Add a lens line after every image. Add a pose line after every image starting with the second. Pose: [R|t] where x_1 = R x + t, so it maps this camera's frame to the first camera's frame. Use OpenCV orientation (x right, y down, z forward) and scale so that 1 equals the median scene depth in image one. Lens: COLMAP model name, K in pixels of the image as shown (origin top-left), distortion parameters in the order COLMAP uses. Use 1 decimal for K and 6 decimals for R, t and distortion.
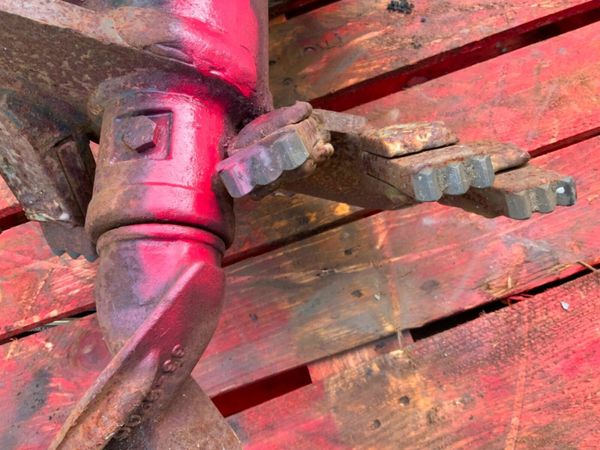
lens RADIAL K [[501.4, 0, 299.0], [0, 501.4, 223.5], [0, 0, 1]] dist [0.074224, -0.138997]
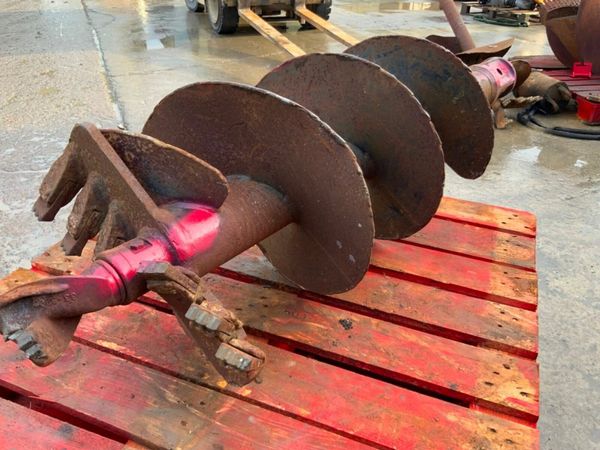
lens RADIAL K [[501.4, 0, 303.8], [0, 501.4, 221.9], [0, 0, 1]] dist [0.074224, -0.138997]
pose [[0.763193, 0.457827, -0.455995, 0.814817], [-0.639557, 0.635914, -0.431949, 0.179442], [0.092216, 0.621296, 0.778131, -0.572132]]
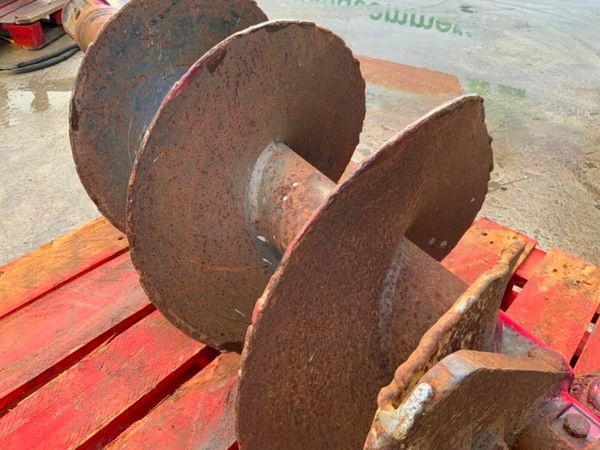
lens RADIAL K [[501.4, 0, 299.6], [0, 501.4, 223.7], [0, 0, 1]] dist [0.074224, -0.138997]
pose [[0.836505, -0.185736, 0.515520, -0.886742], [0.443317, 0.782362, -0.437470, -0.183846], [-0.322070, 0.594485, 0.736790, -0.111043]]
